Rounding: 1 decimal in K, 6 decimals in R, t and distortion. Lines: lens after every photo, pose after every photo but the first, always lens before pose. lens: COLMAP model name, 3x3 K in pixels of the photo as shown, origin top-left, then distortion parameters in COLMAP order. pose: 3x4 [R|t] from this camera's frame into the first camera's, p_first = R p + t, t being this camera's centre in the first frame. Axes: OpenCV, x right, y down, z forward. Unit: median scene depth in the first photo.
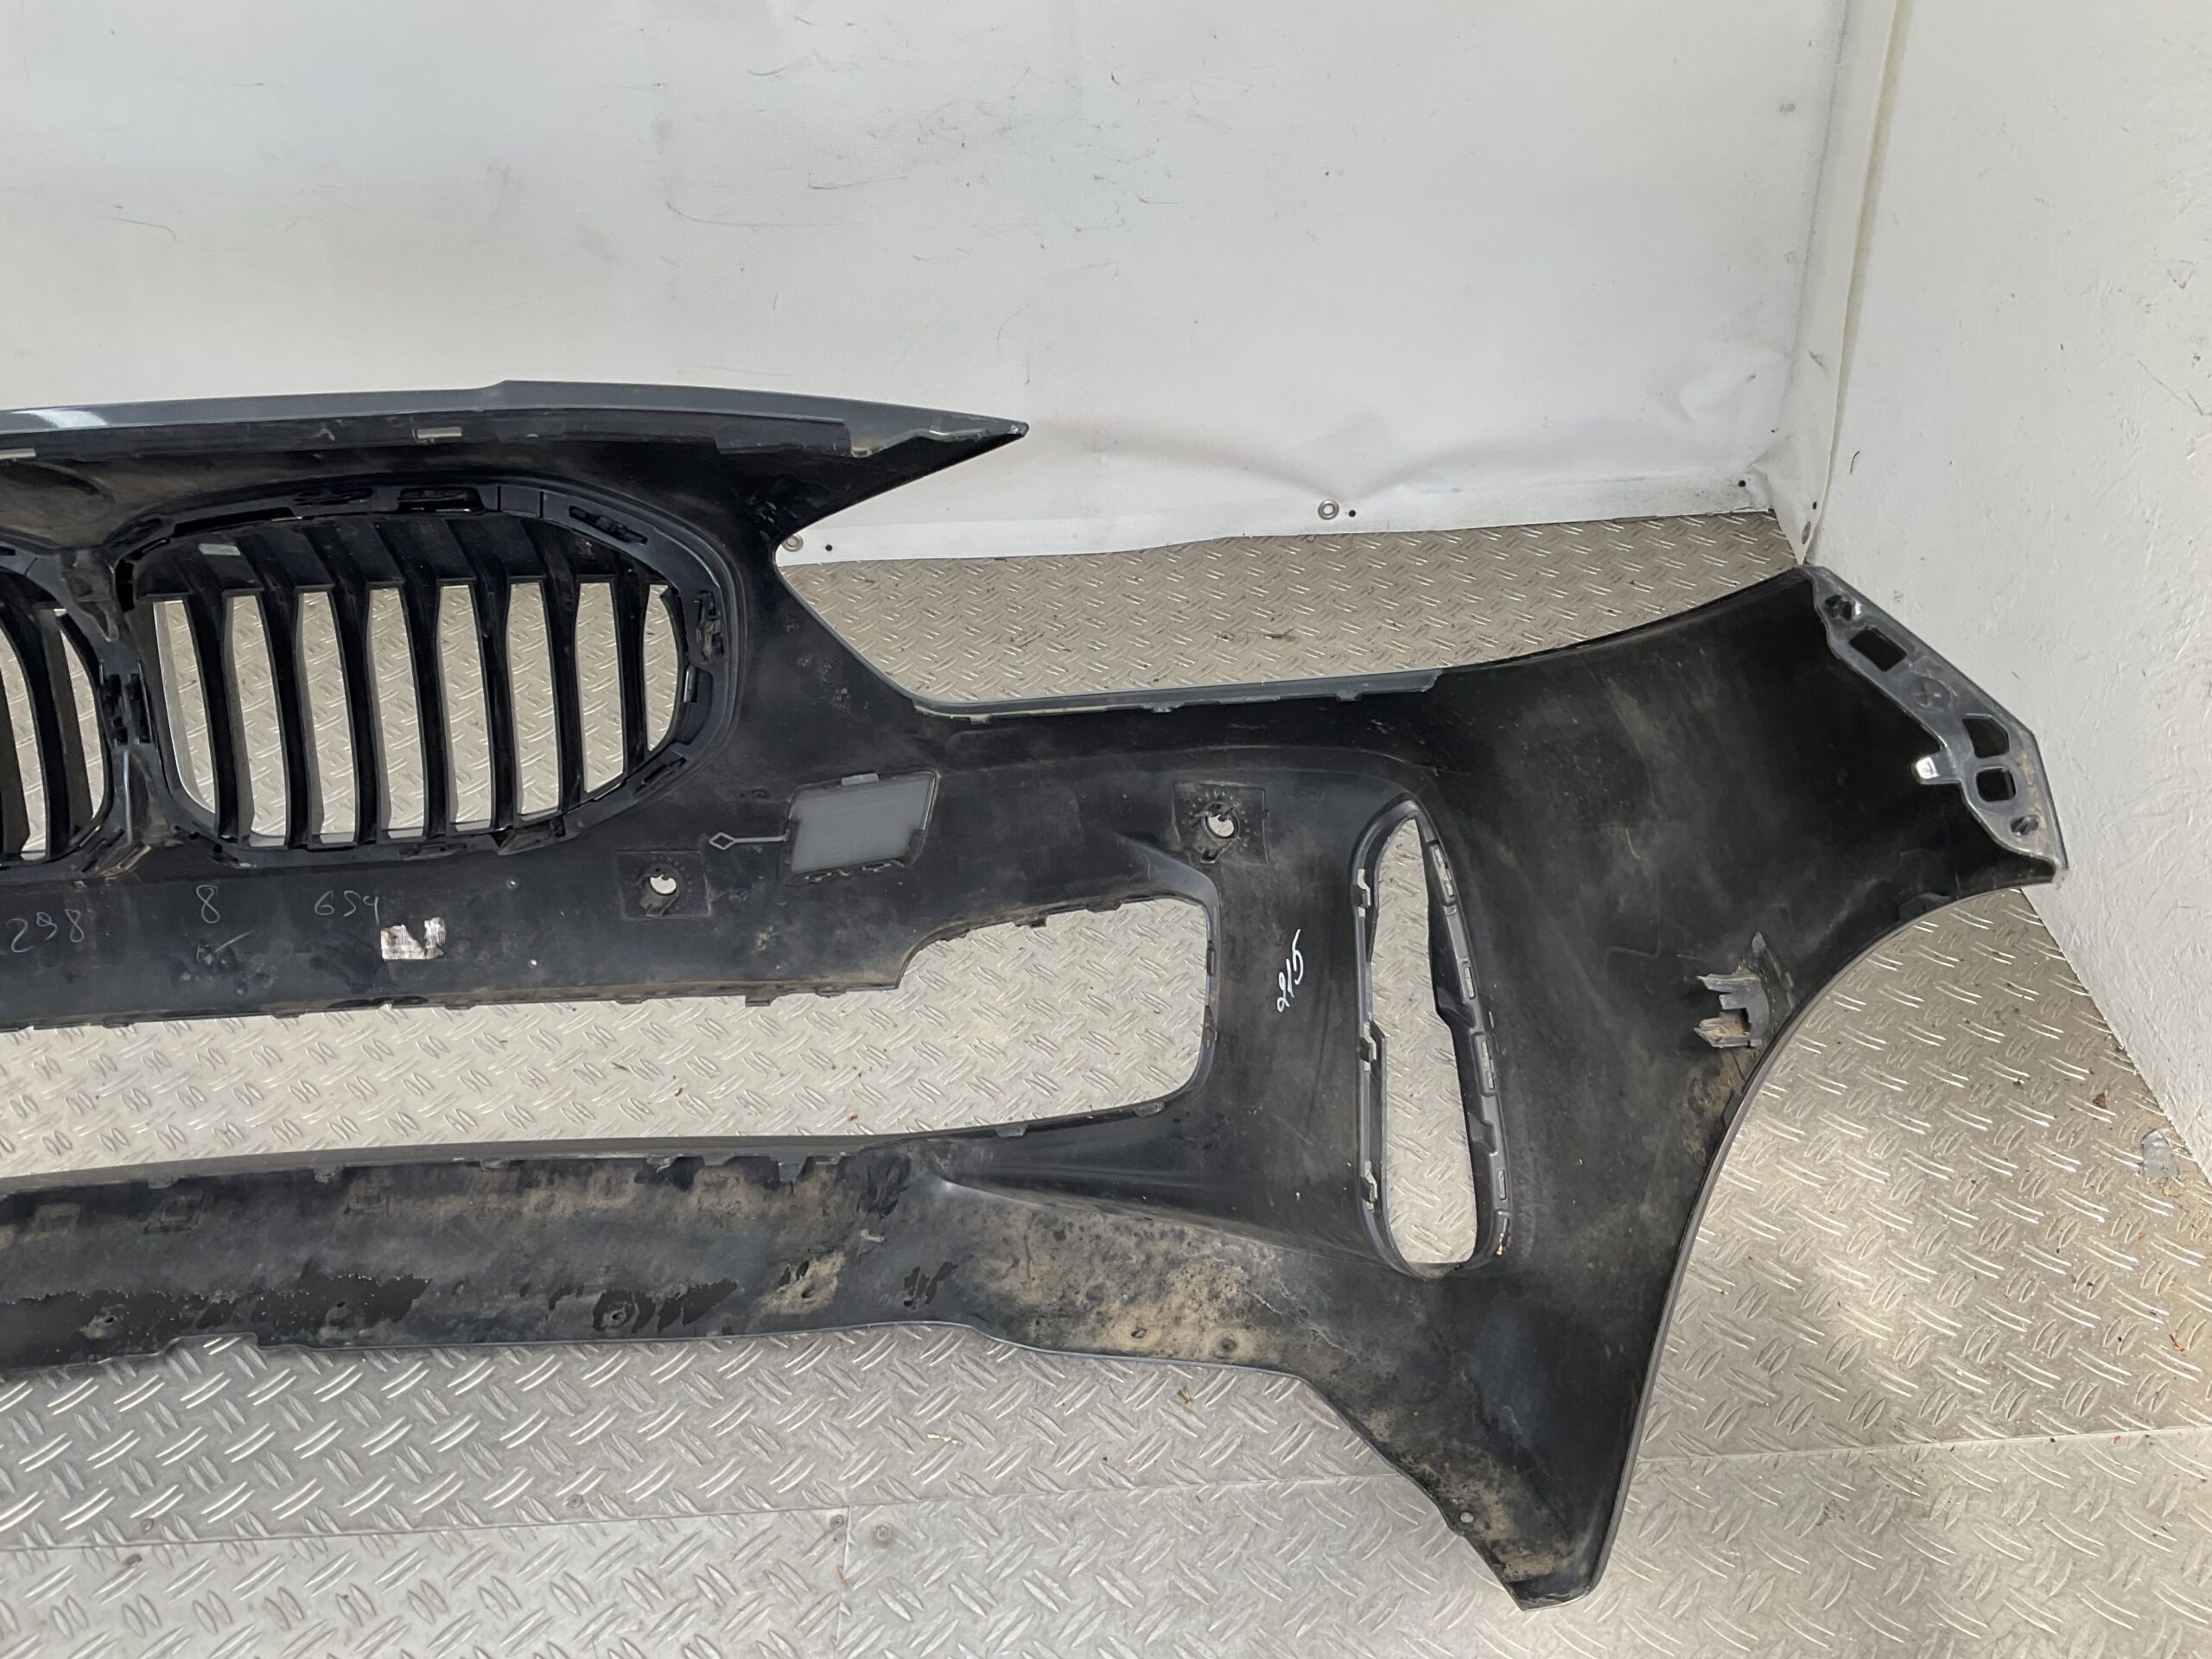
lens RADIAL K [[1817.5, 0, 1102.3], [0, 1817.5, 826.5], [0, 0, 1]] dist [0.049753, -0.100359]
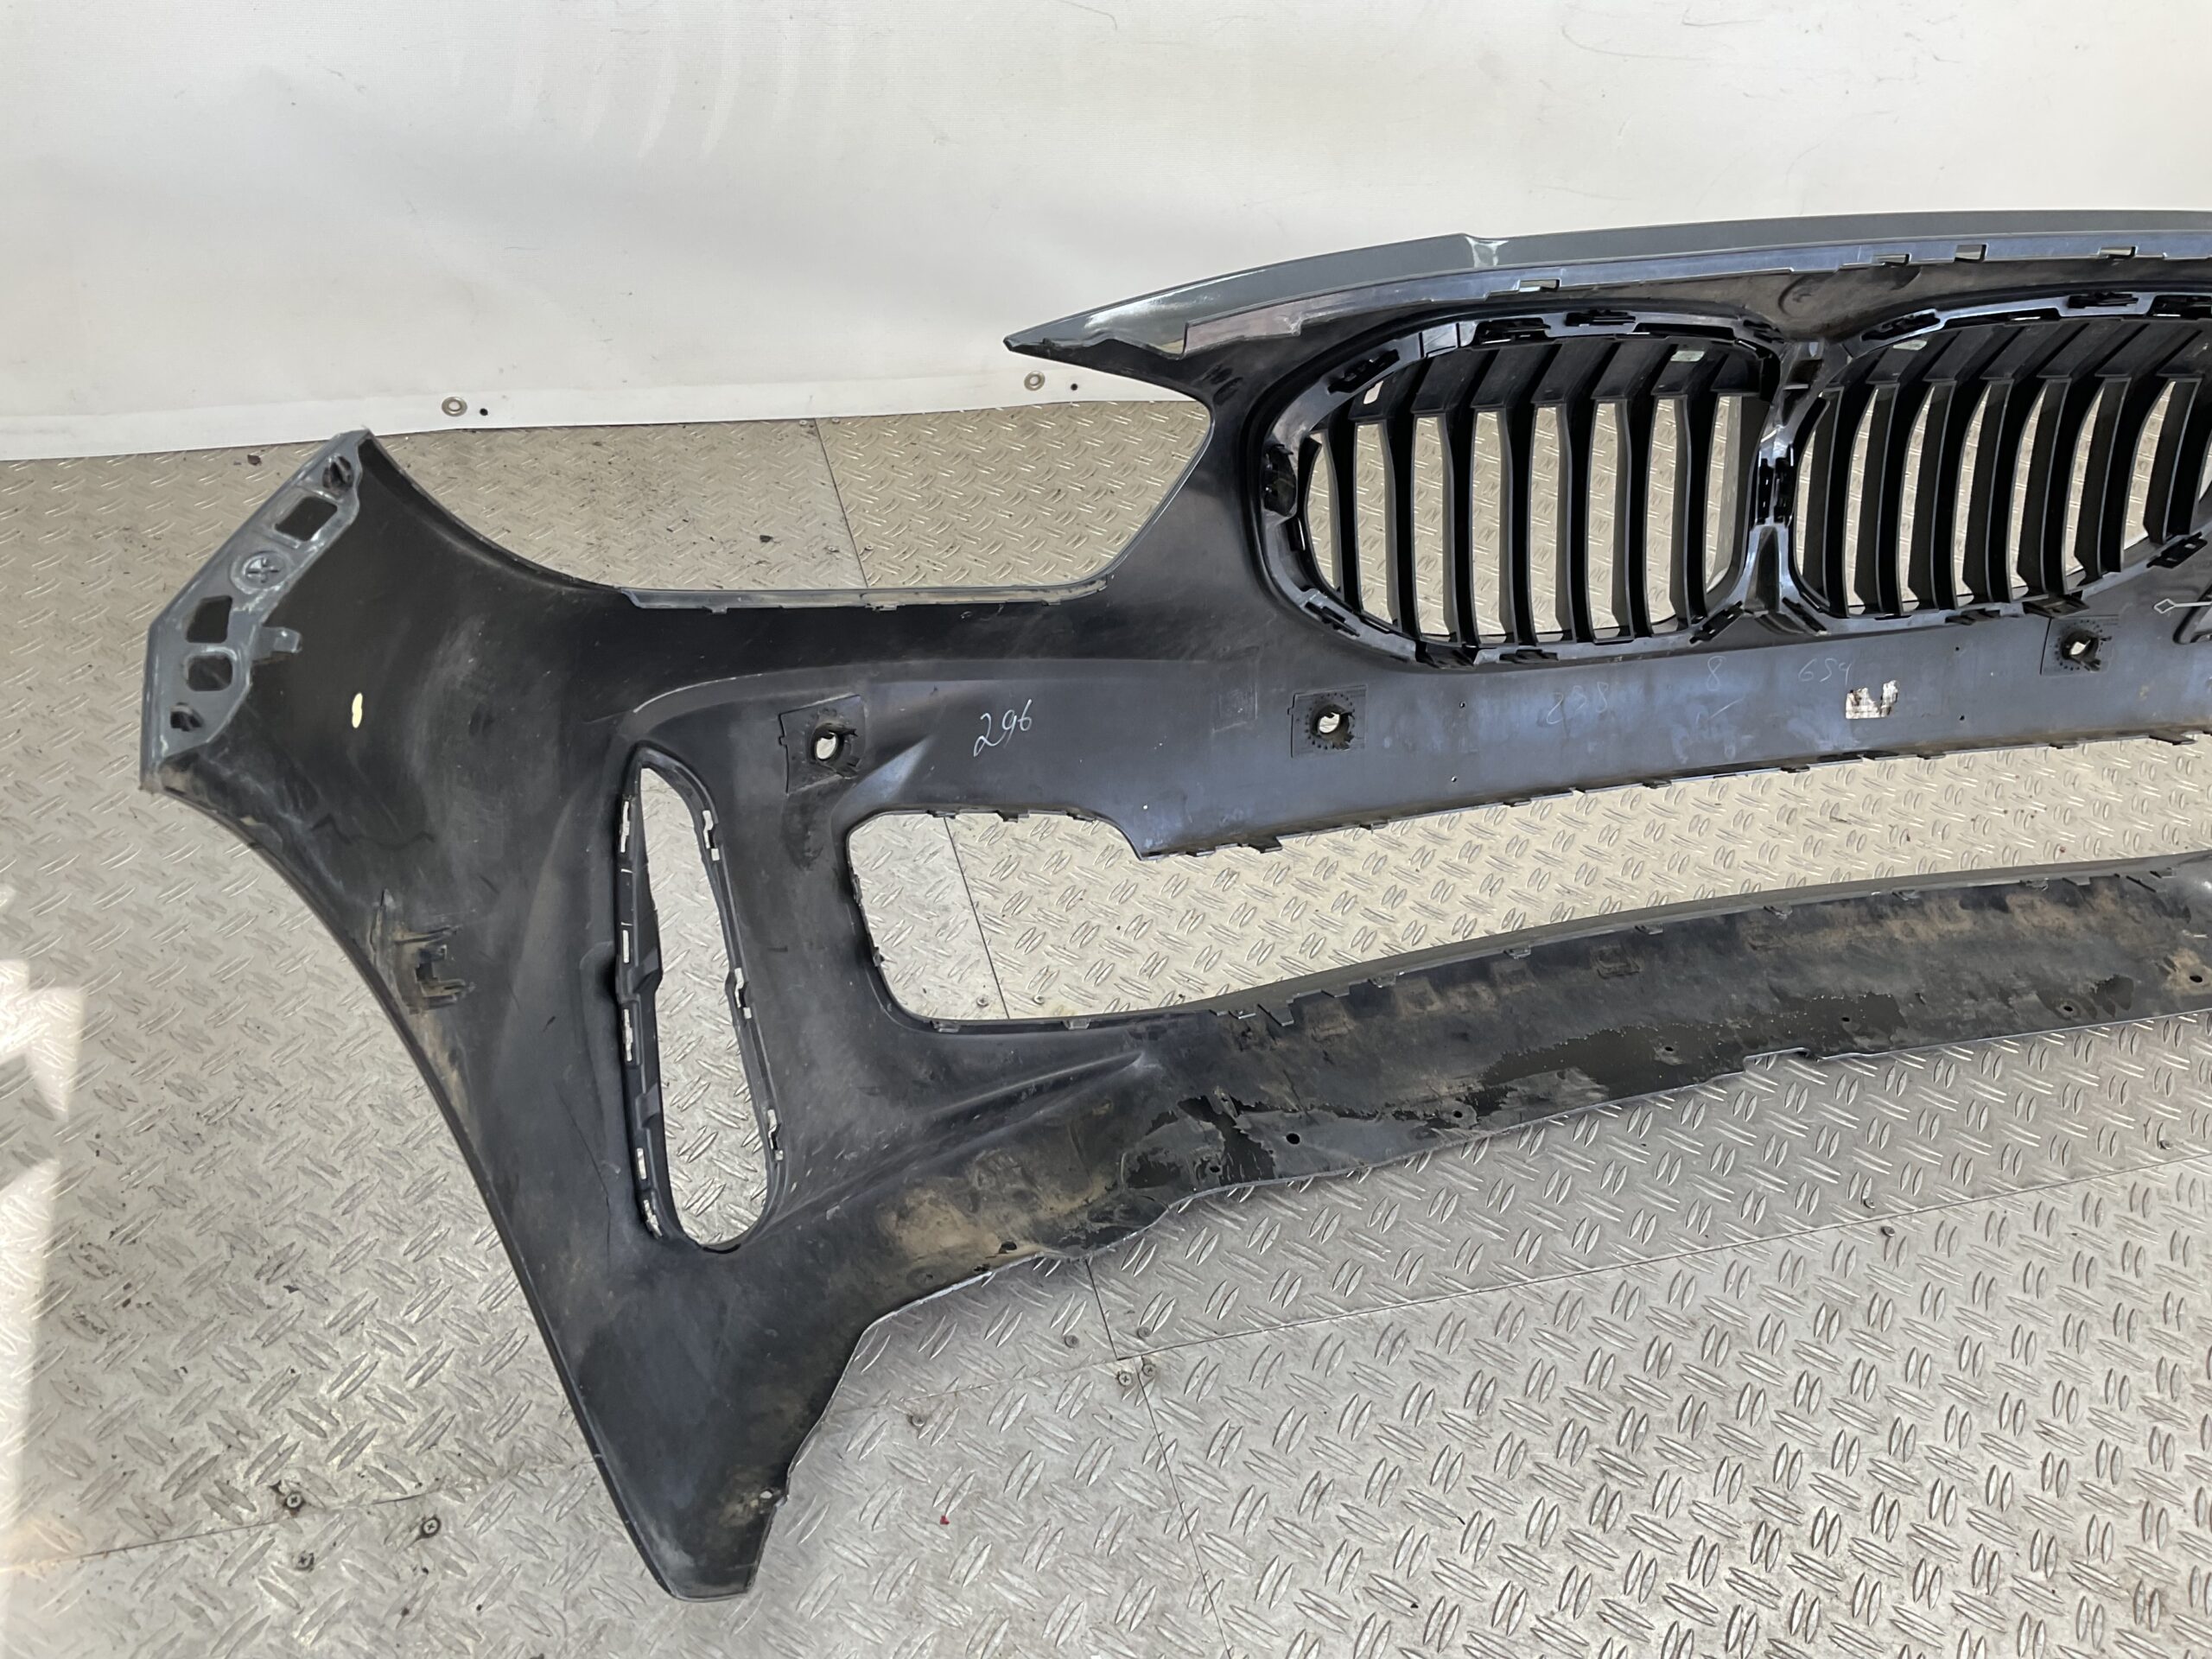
lens RADIAL K [[1817.5, 0, 1099.8], [0, 1817.5, 833.9], [0, 0, 1]] dist [0.049753, -0.100359]
pose [[0.960611, -0.045545, 0.274140, -1.338248], [0.026649, 0.997030, 0.072263, 0.057314], [-0.276617, -0.062111, 0.958971, 0.040381]]
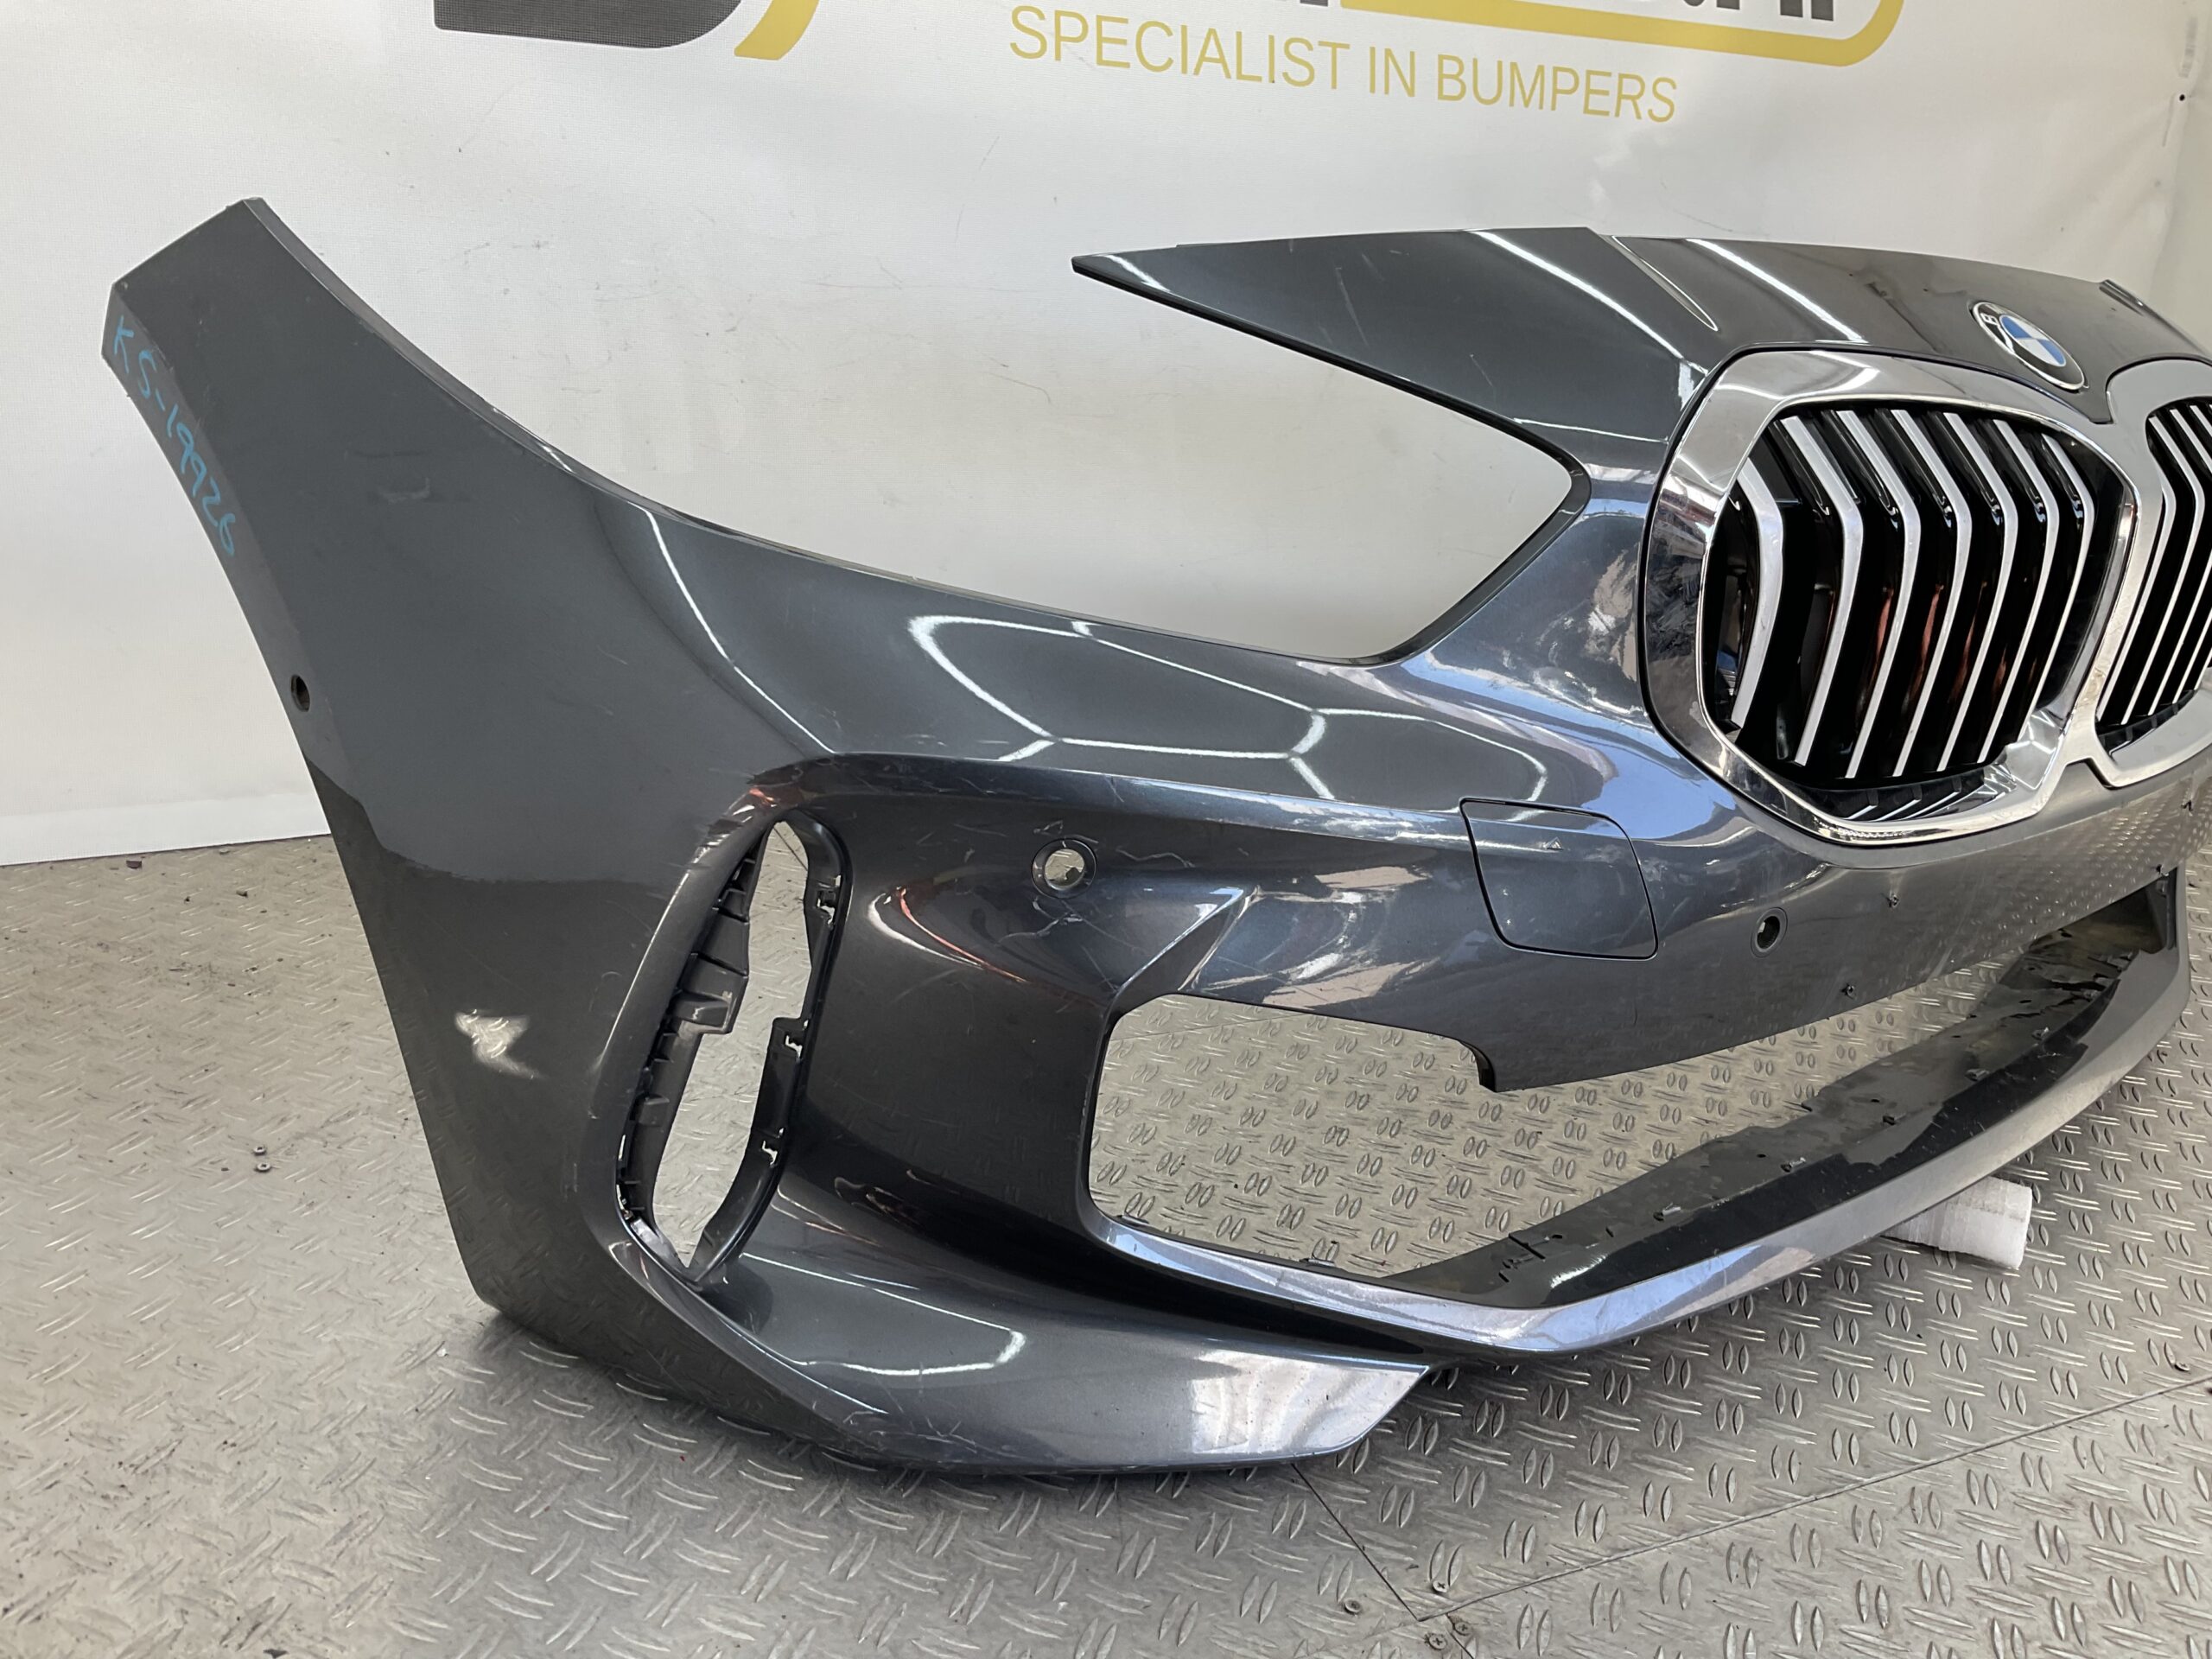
lens RADIAL K [[1817.5, 0, 1103.2], [0, 1817.5, 842.0], [0, 0, 1]] dist [0.049753, -0.100359]
pose [[0.913492, -0.022337, 0.406242, -1.489258], [0.143706, 0.951847, -0.270806, 0.307643], [-0.380631, 0.305759, 0.872715, 0.286169]]
